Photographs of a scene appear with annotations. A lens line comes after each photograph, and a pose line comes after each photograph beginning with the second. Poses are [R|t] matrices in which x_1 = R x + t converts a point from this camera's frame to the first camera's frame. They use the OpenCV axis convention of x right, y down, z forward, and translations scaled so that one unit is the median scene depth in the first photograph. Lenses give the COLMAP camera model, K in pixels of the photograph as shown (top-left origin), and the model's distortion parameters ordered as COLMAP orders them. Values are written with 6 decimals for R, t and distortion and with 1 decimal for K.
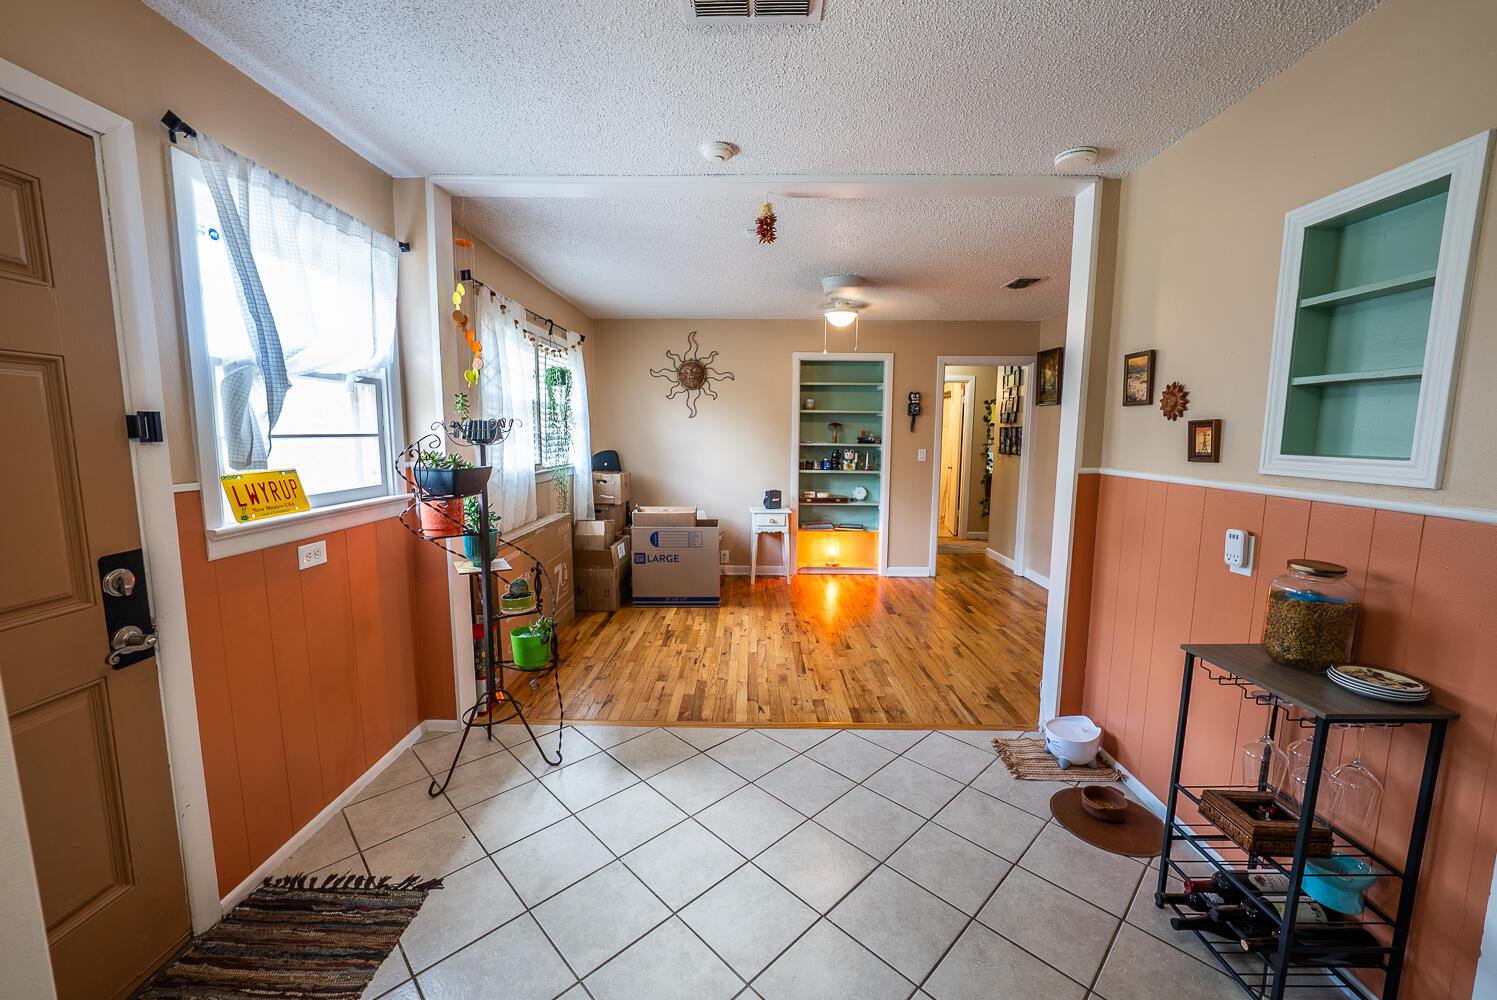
lens RADIAL K [[580.3, 0, 748.5], [0, 580.3, 500.0], [0, 0, 1]] dist [-0.001309, -0.000053]
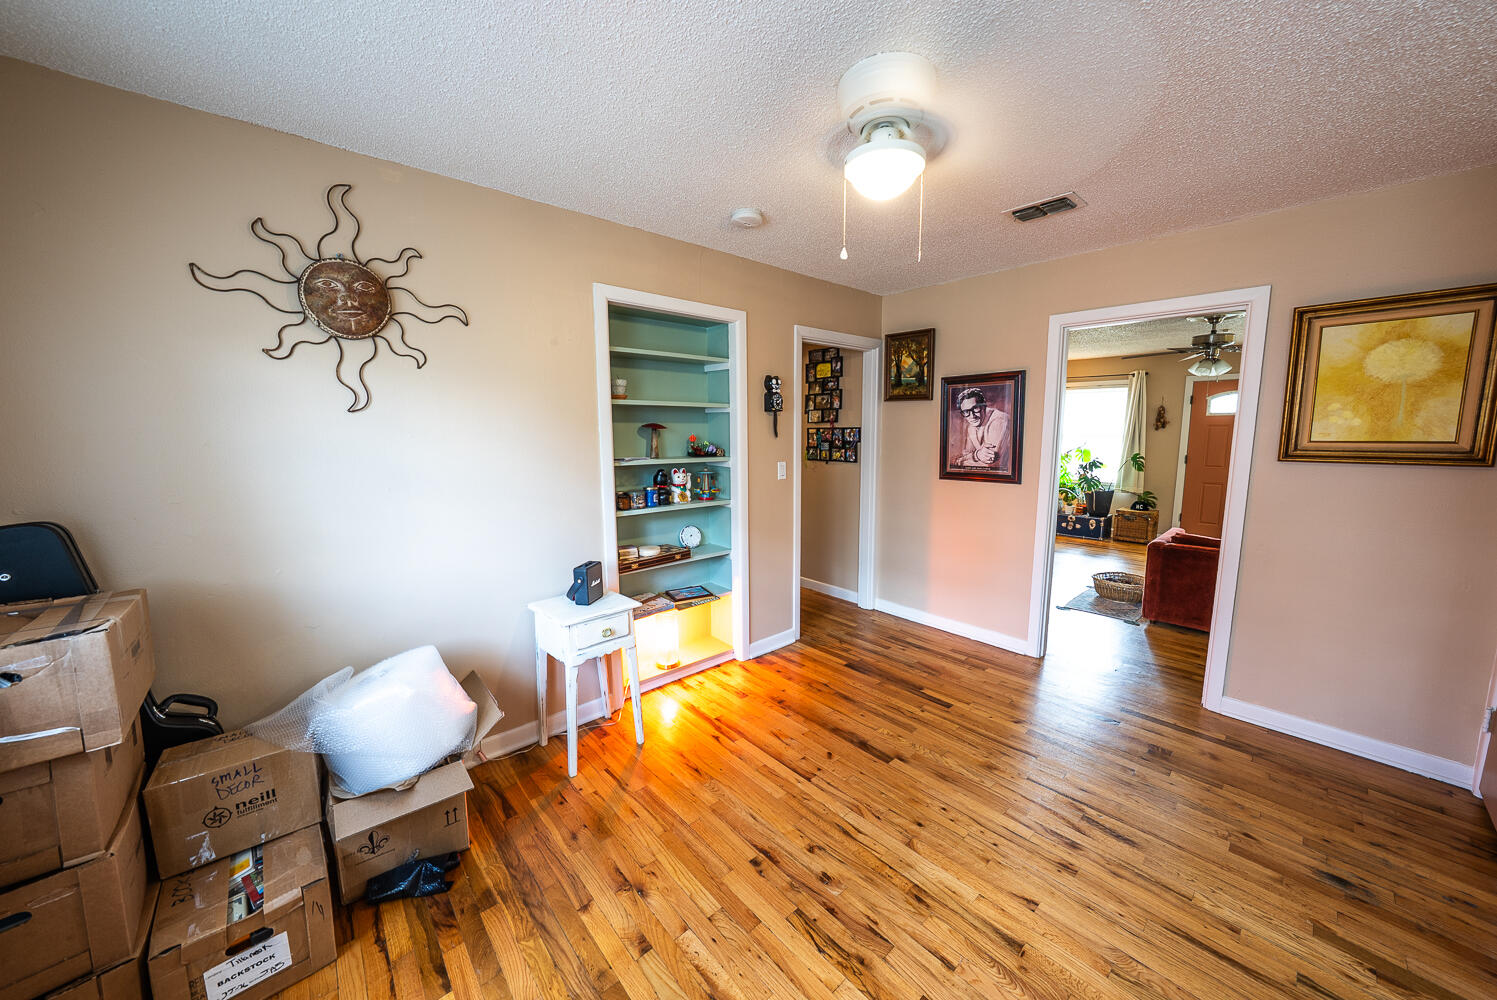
lens RADIAL K [[524.0, 0, 748.5], [0, 524.0, 500.0], [0, 0, 1]] dist [-0.019234, 0.000044]
pose [[0.747374, -0.099394, 0.656927, -0.136654], [0.089013, 0.994812, 0.049249, -0.078776], [-0.658414, 0.021667, 0.752344, 0.578138]]
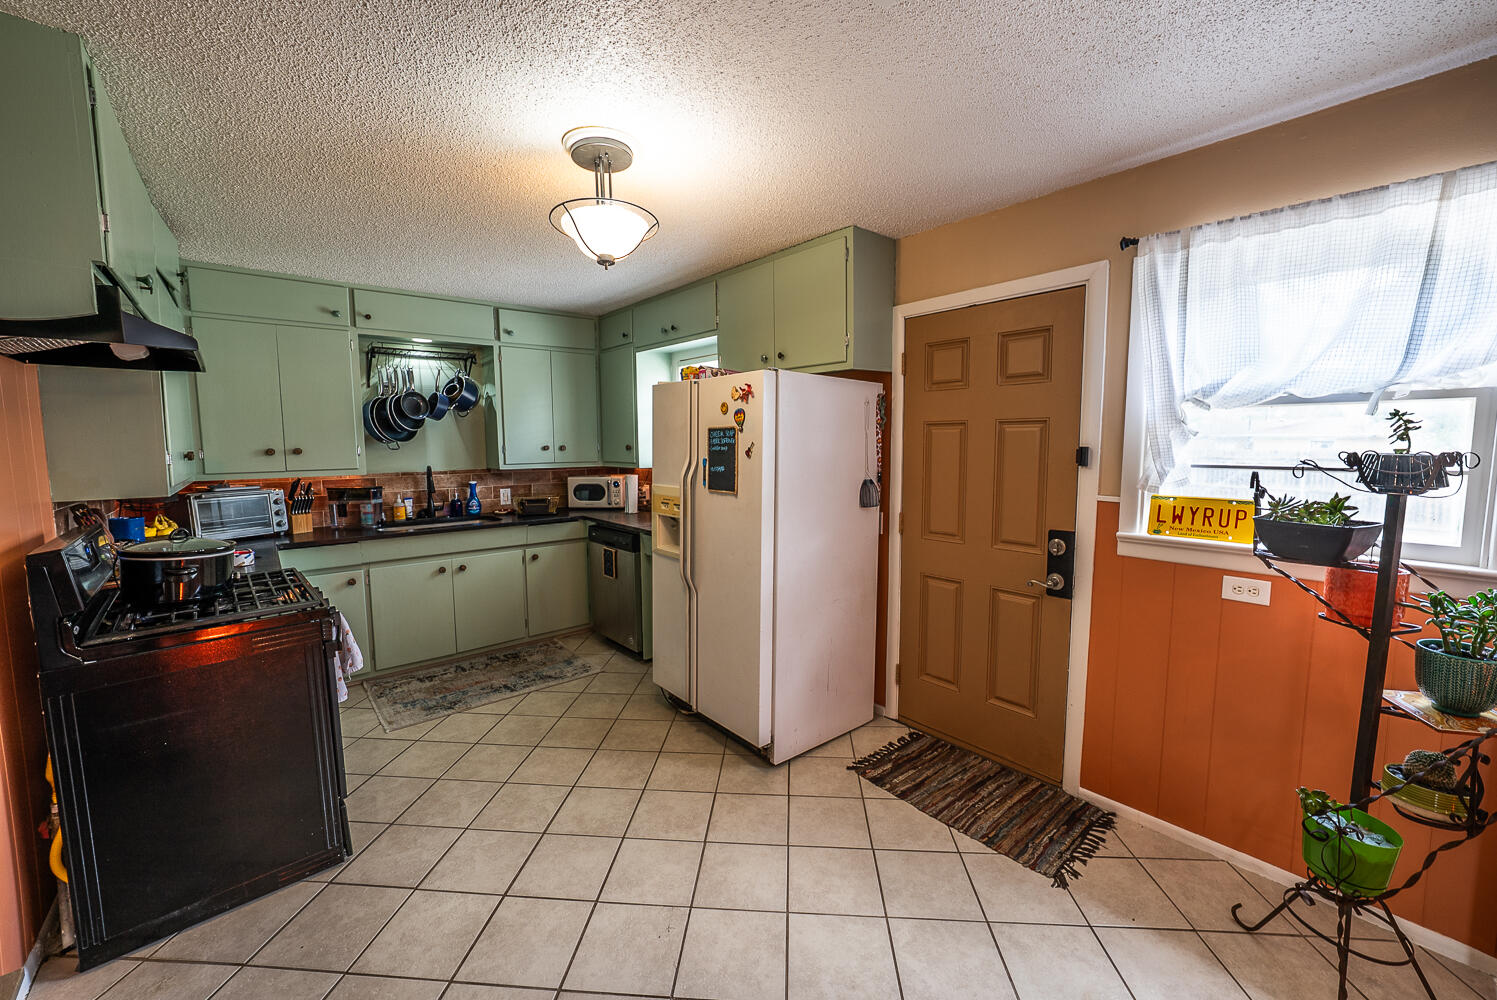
lens RADIAL K [[580.3, 0, 748.5], [0, 580.3, 500.0], [0, 0, 1]] dist [-0.001309, -0.000053]
pose [[-0.749282, 0.063586, -0.659191, 0.176769], [-0.079658, 0.979500, 0.185028, -0.059025], [0.657442, 0.191148, -0.728857, 0.405267]]
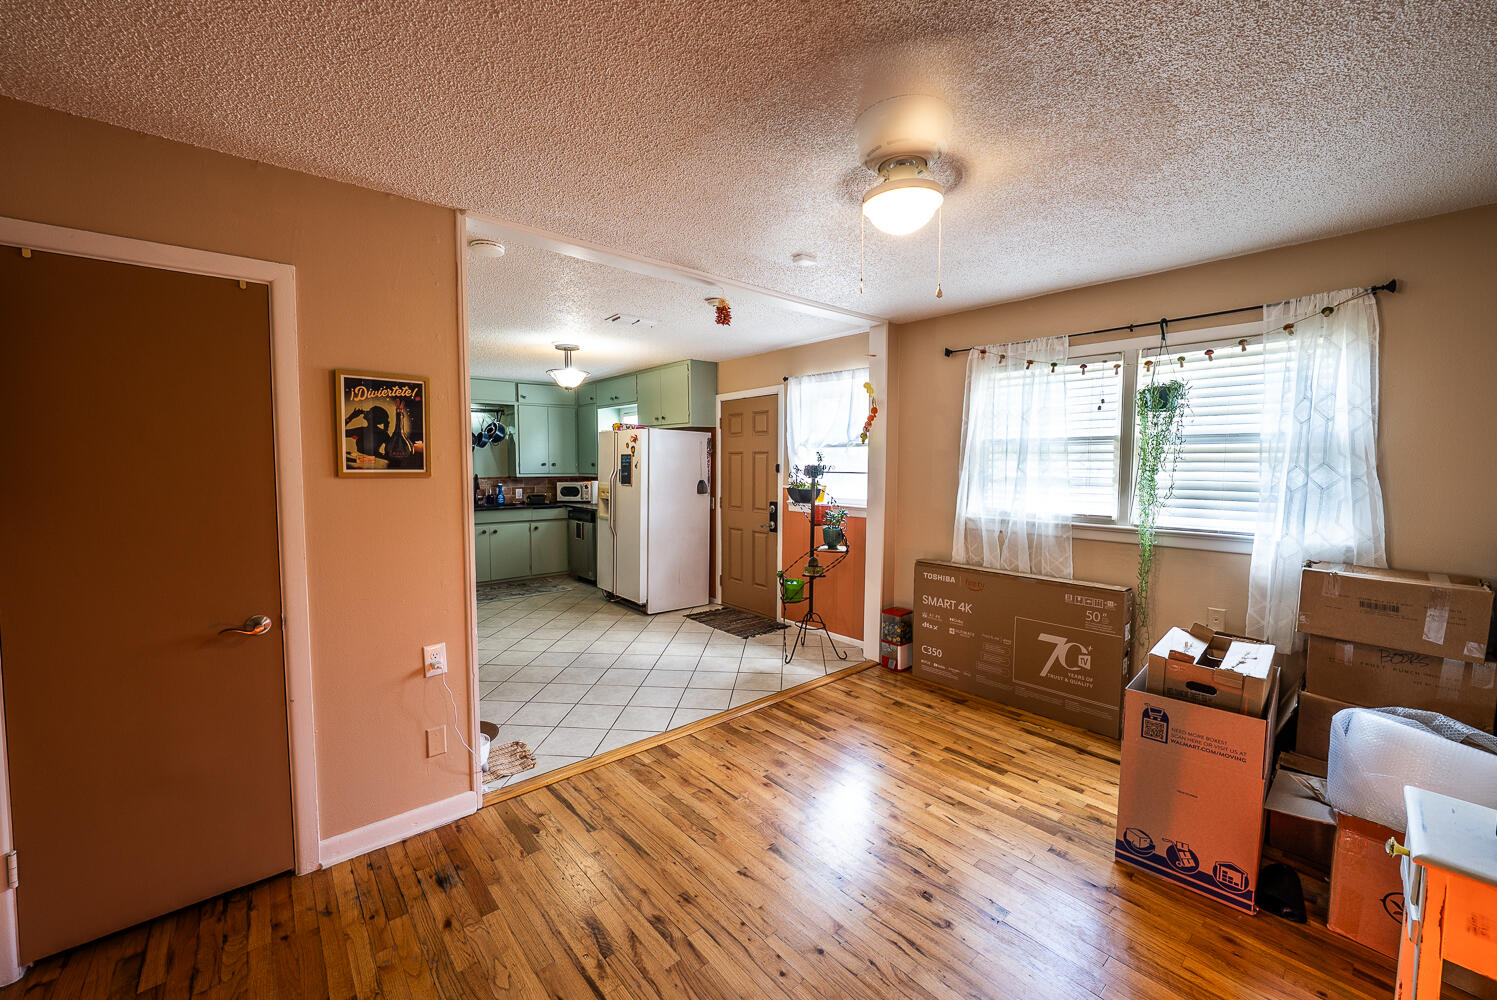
lens RADIAL K [[602.4, 0, 748.5], [0, 602.4, 500.0], [0, 0, 1]] dist [-0.001019, -0.000078]
pose [[-0.756206, 0.032691, -0.653517, 0.397597], [-0.085150, 0.985342, 0.147820, -0.120774], [0.648770, 0.167429, -0.742338, 0.950180]]
